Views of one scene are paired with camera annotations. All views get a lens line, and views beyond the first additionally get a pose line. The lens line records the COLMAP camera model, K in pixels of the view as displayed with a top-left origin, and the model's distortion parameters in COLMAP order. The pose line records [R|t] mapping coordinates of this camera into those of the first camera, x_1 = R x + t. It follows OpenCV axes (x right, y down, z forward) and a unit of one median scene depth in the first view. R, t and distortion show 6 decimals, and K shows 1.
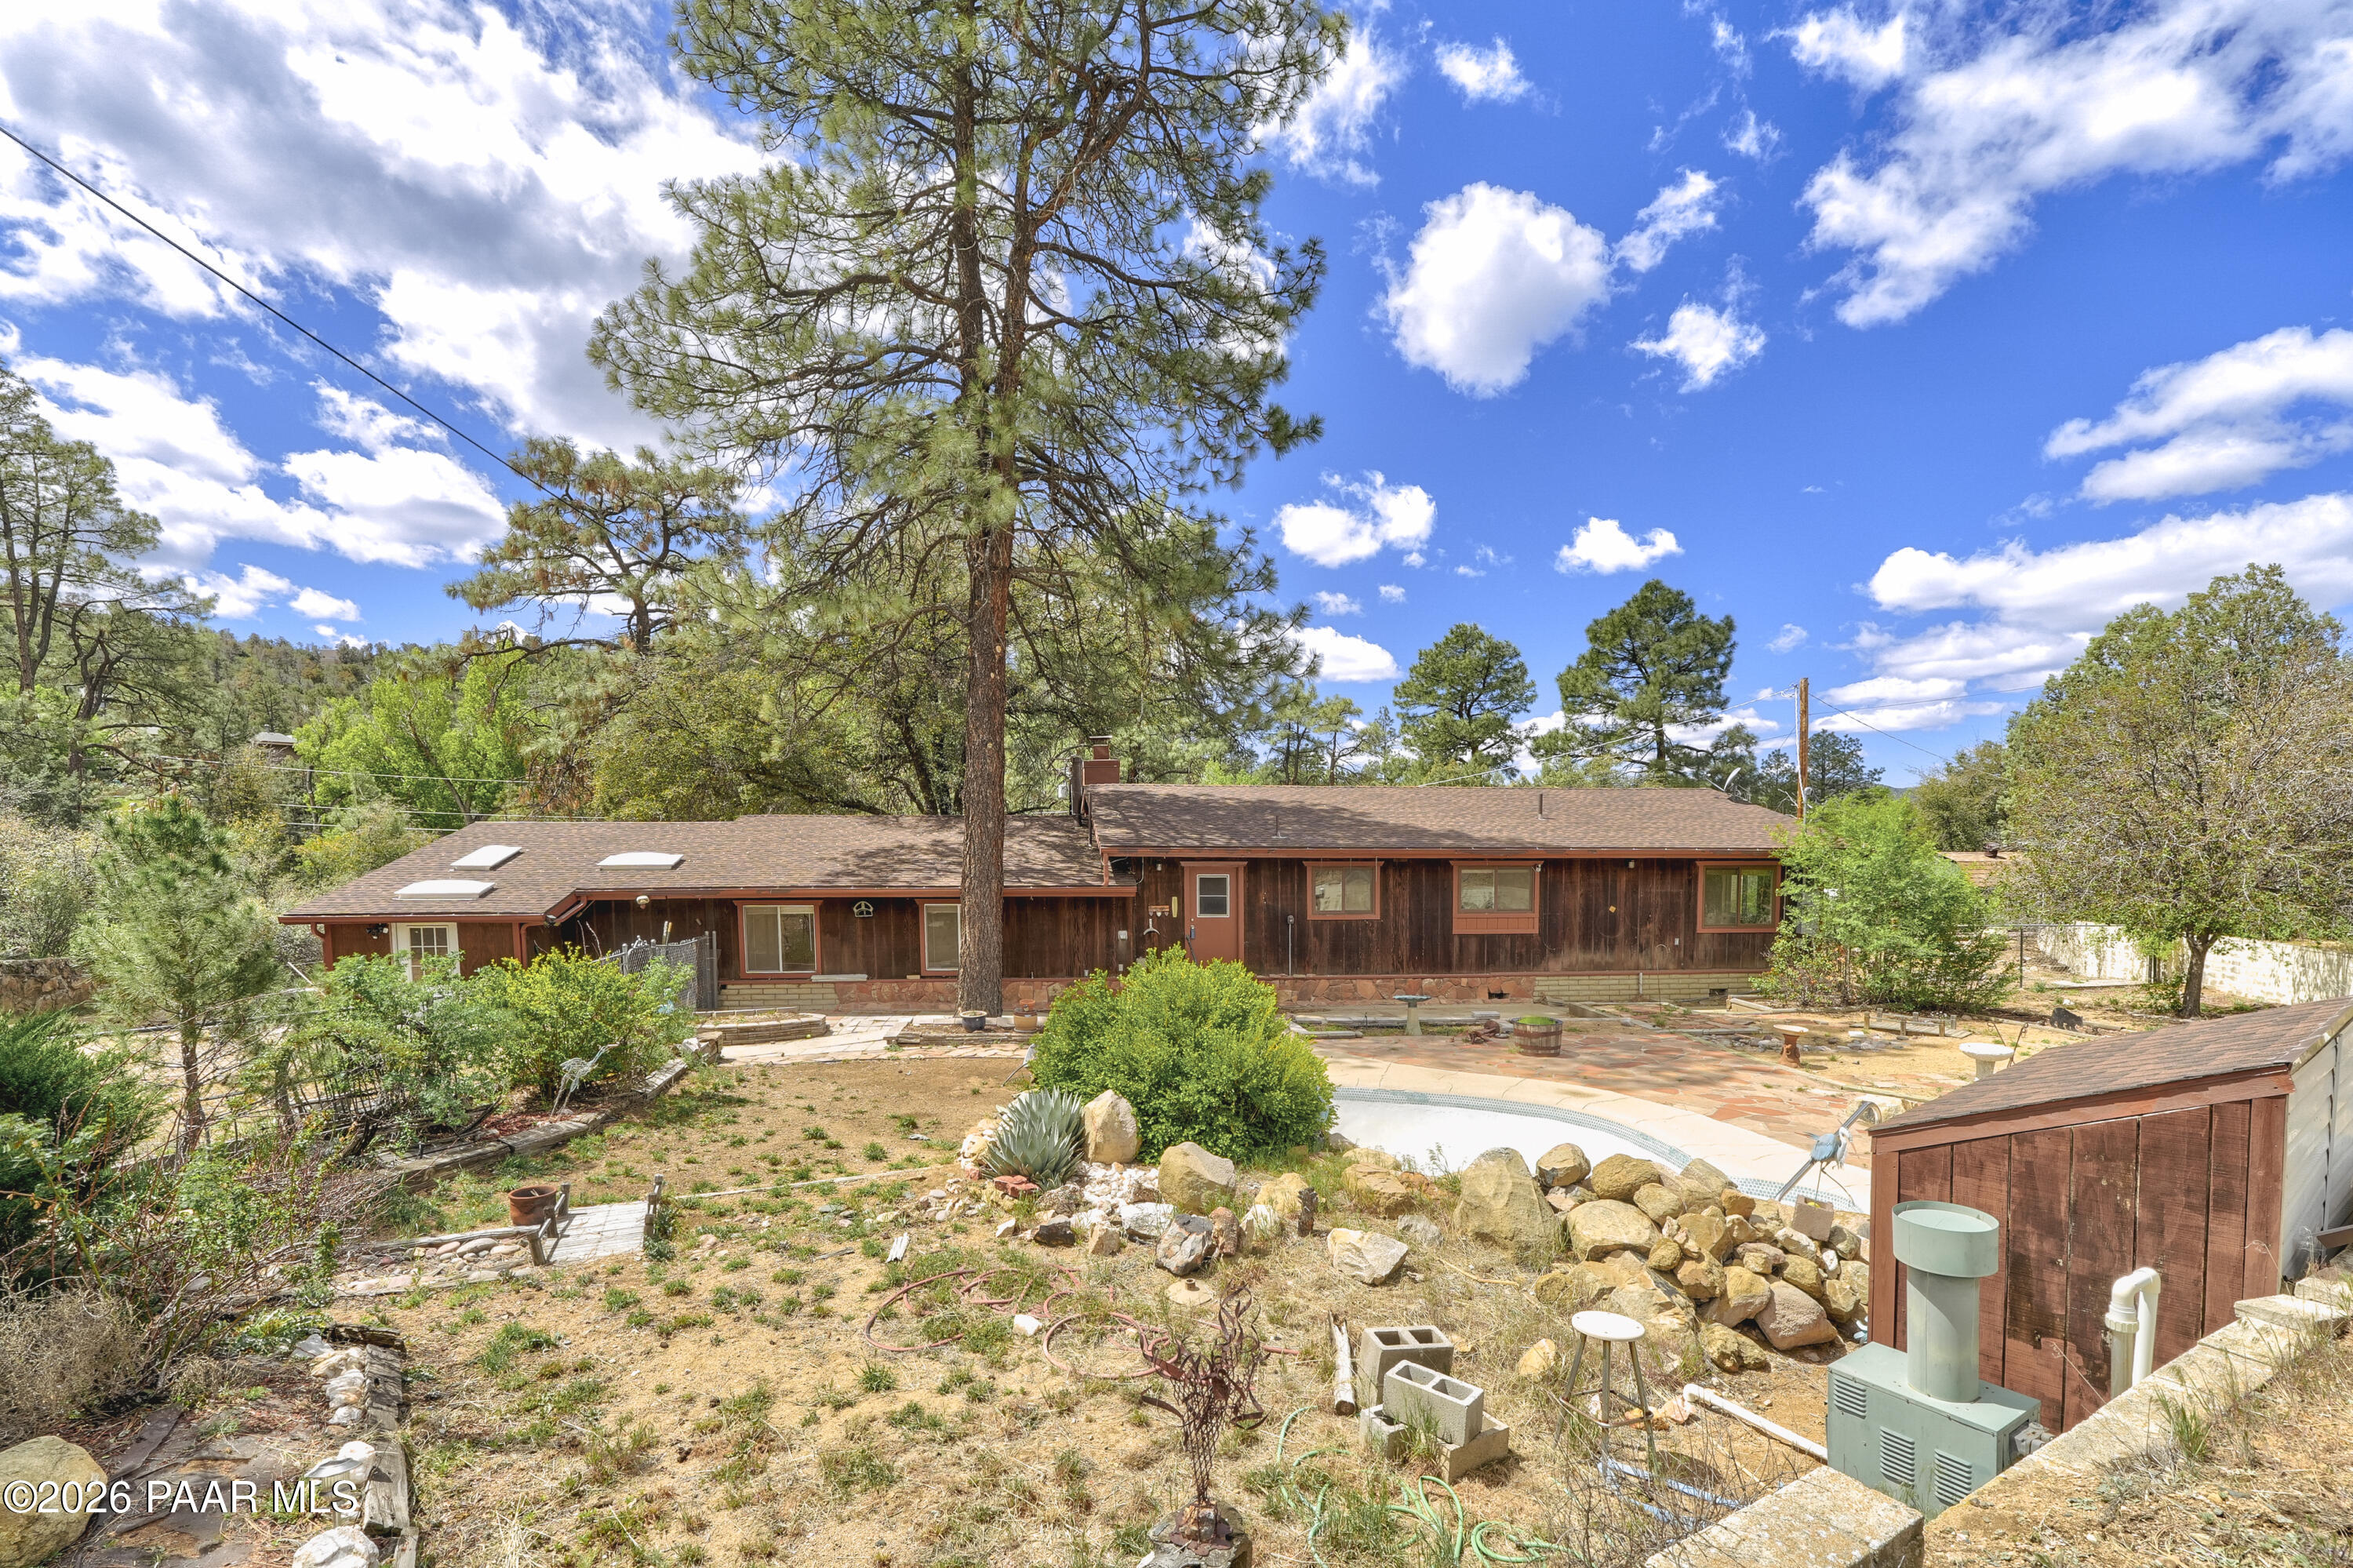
lens RADIAL K [[1060.2, 0, 1161.5], [0, 1060.2, 882.2], [0, 0, 1]] dist [-0.003243, 0.000917]
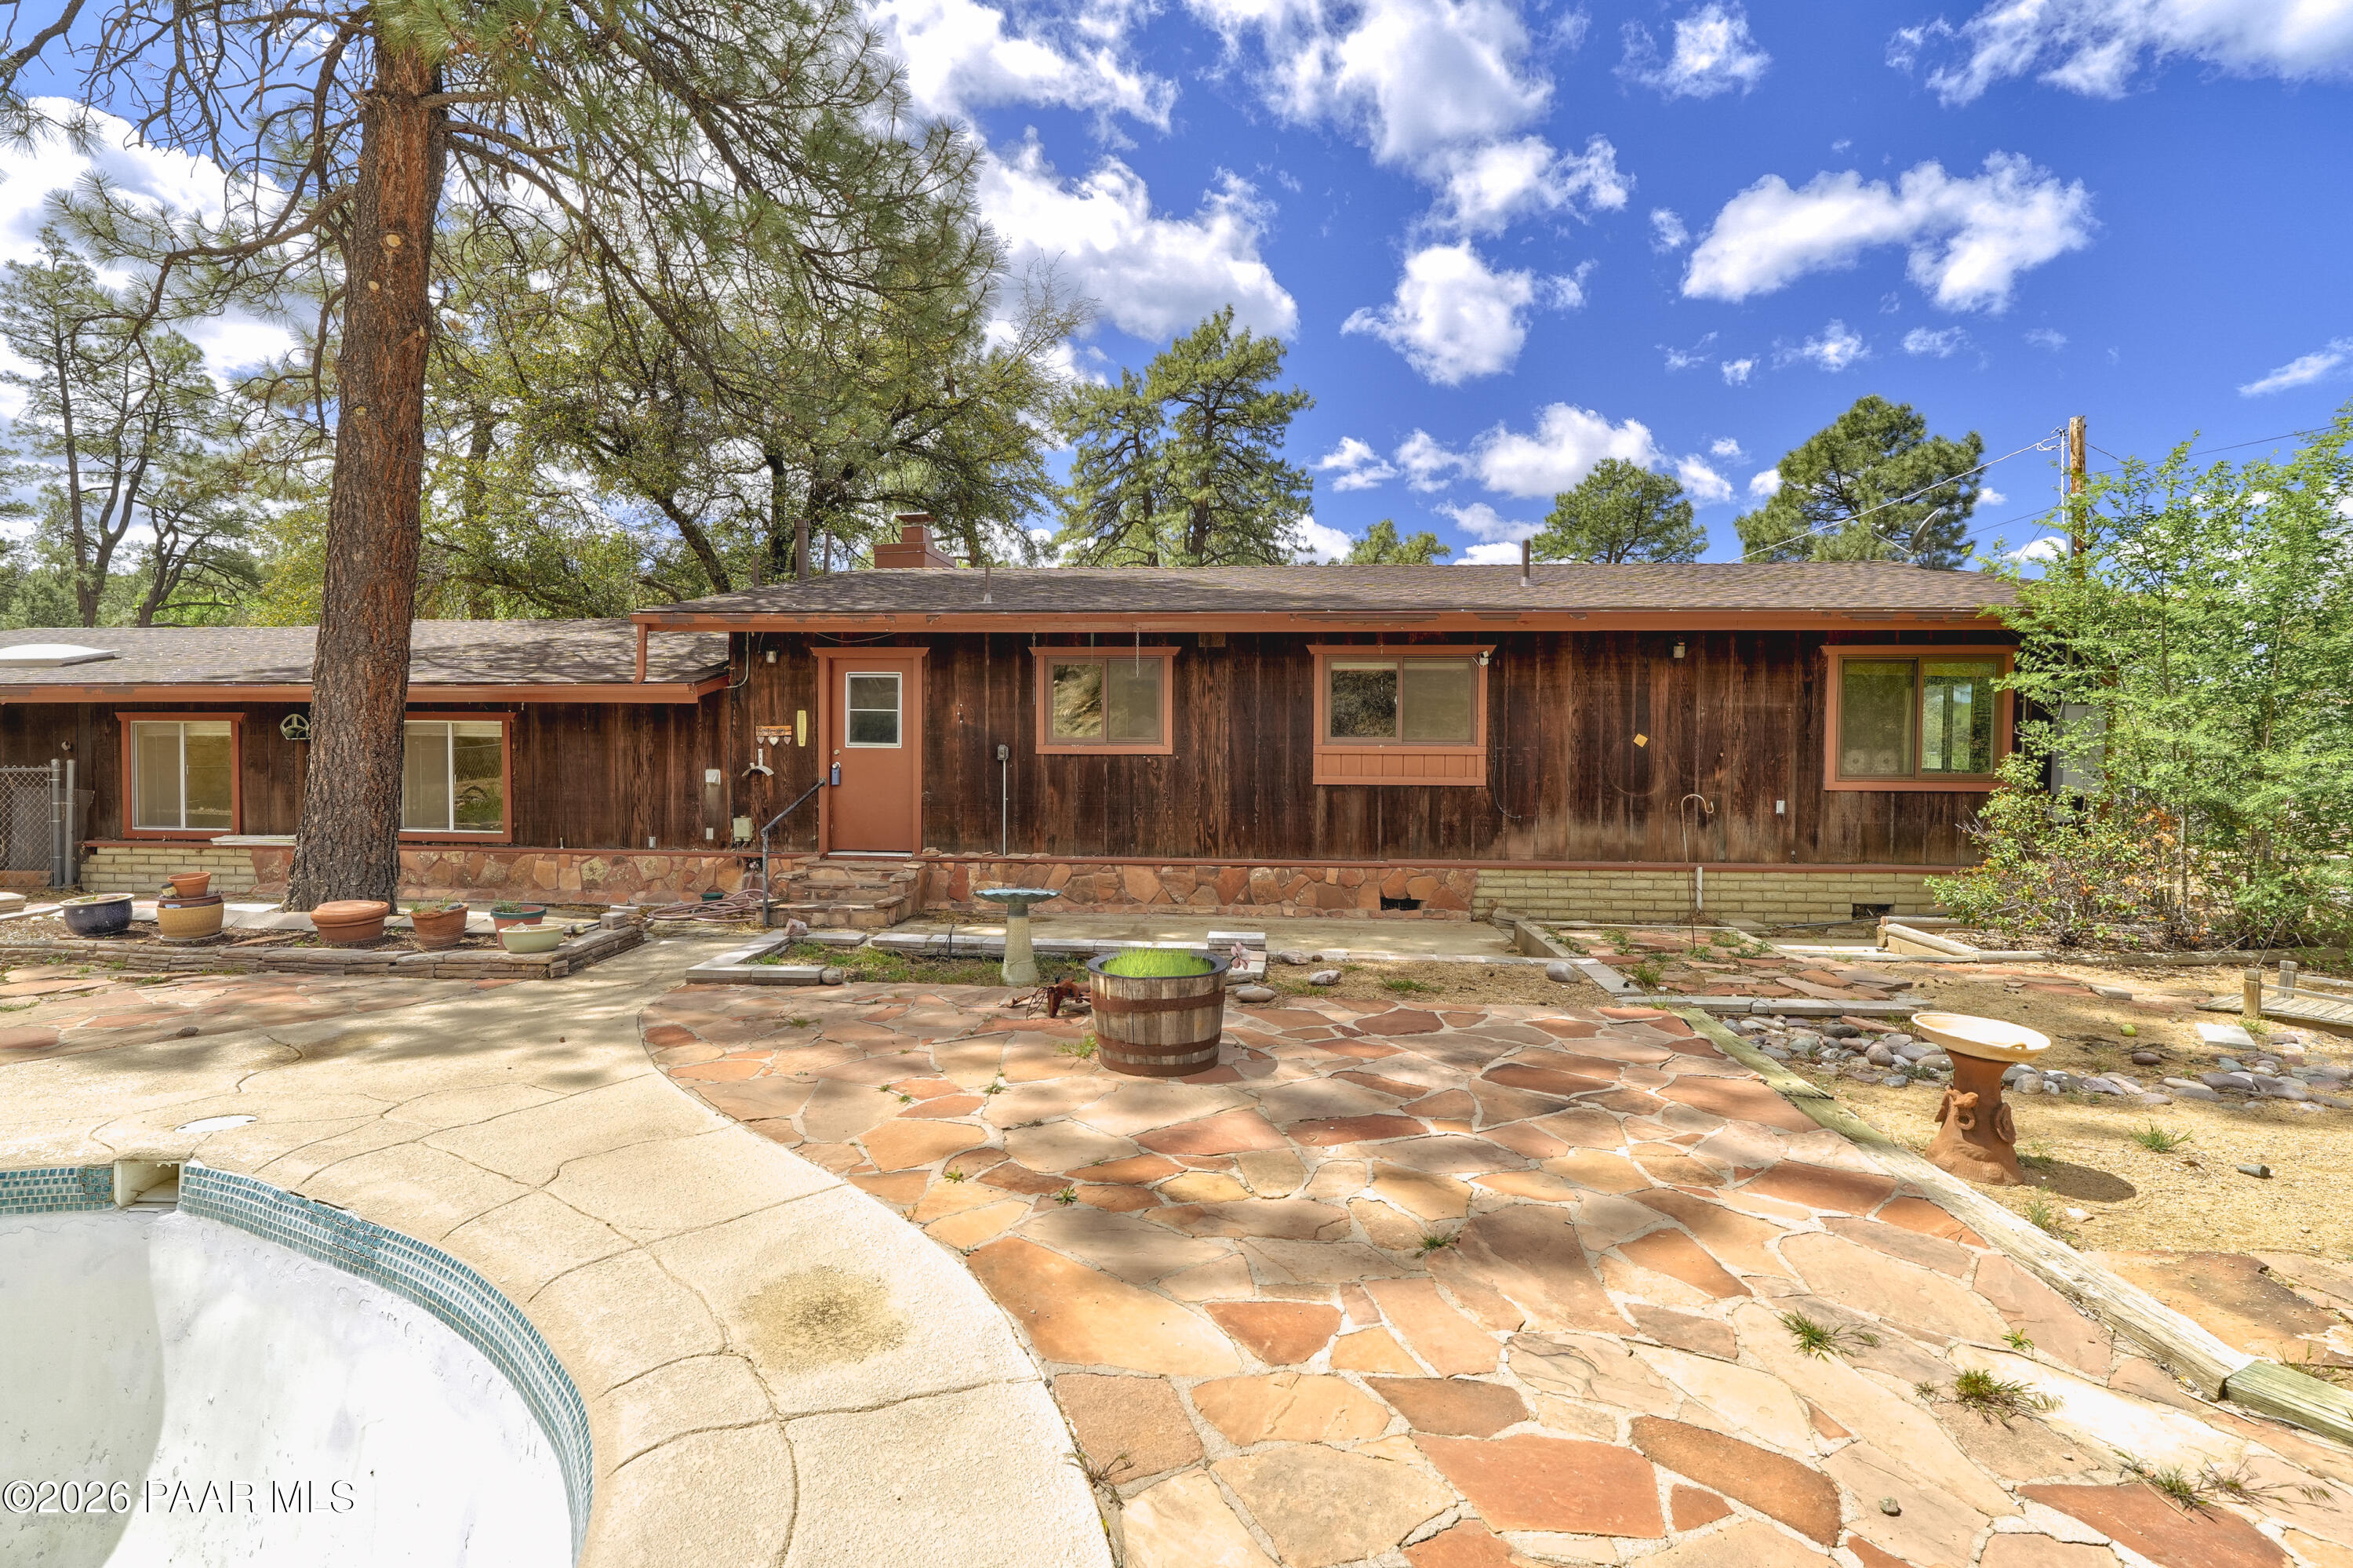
lens RADIAL K [[1060.2, 0, 1167.0], [0, 1060.2, 773.6], [0, 0, 1]] dist [-0.003243, 0.000917]
pose [[0.985180, 0.008780, -0.171298, 0.295268], [-0.011922, 0.999779, -0.017322, 0.053804], [0.171108, 0.019107, 0.985067, 0.472395]]
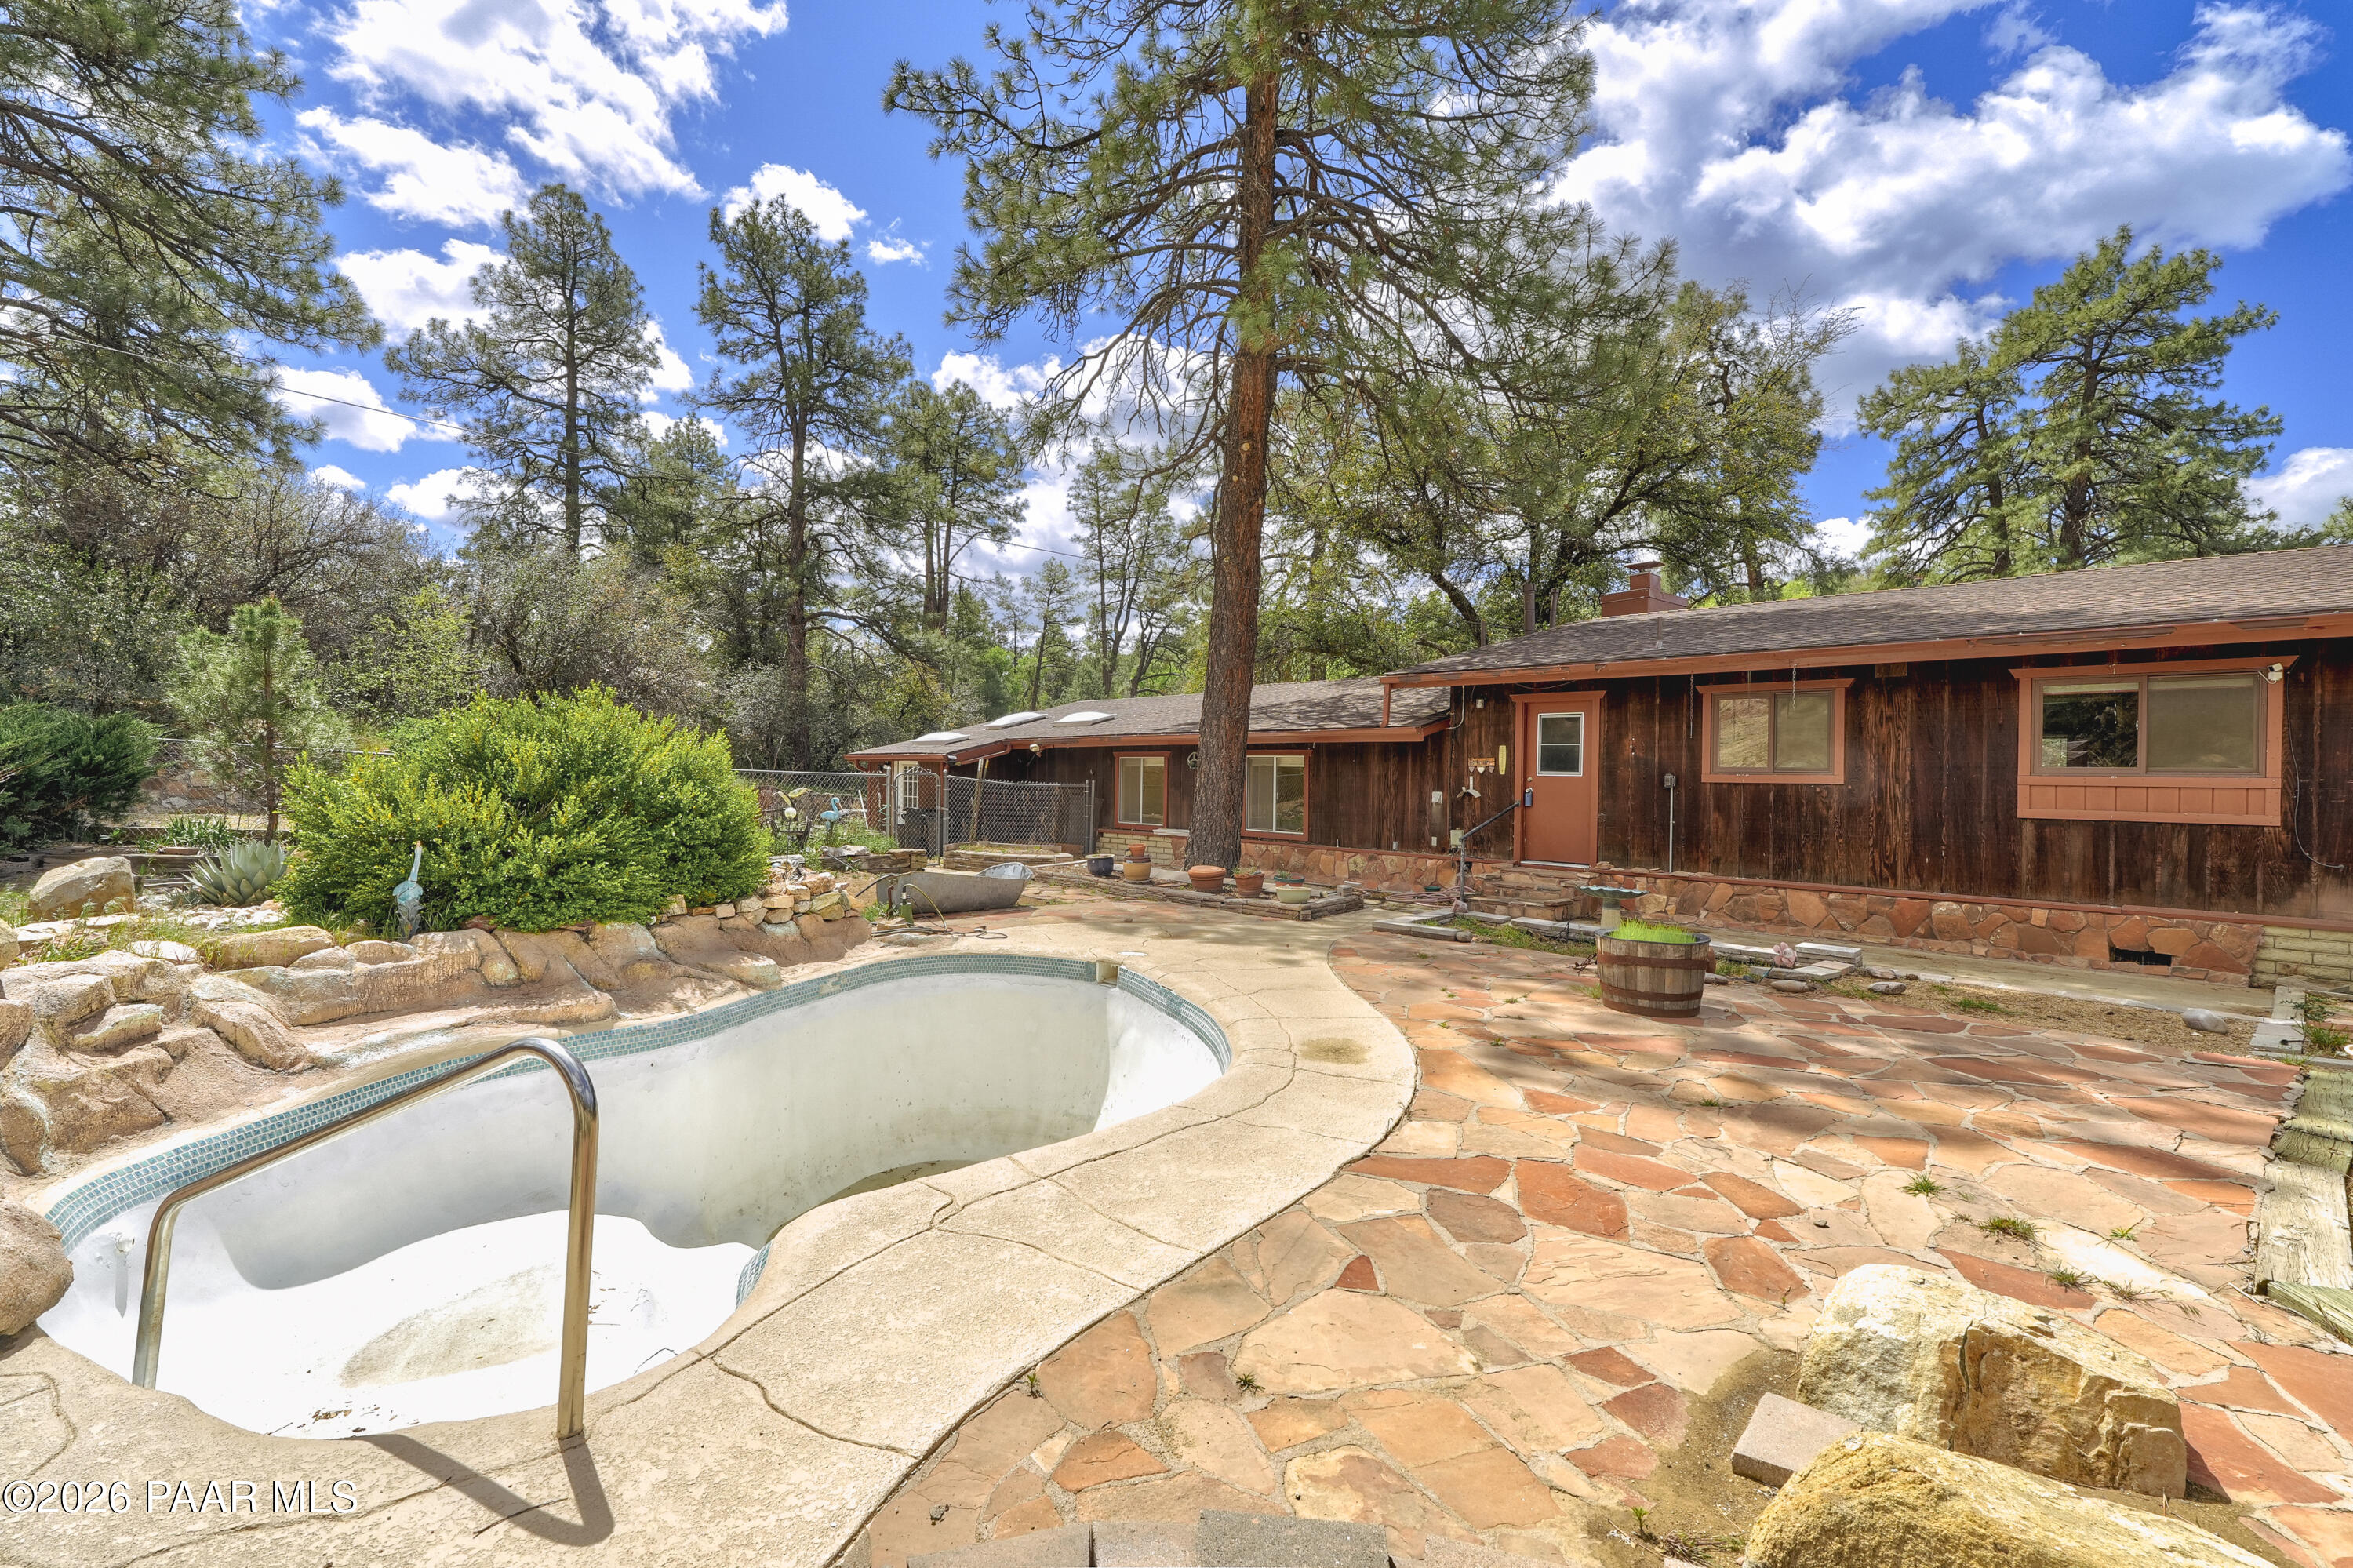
lens RADIAL K [[1060.2, 0, 1167.7], [0, 1060.2, 772.7], [0, 0, 1]] dist [-0.003243, 0.000917]
pose [[0.613461, 0.007175, -0.789692, 0.422987], [-0.045020, 0.998650, -0.025899, 0.058783], [0.788441, 0.051440, 0.612956, 0.391238]]
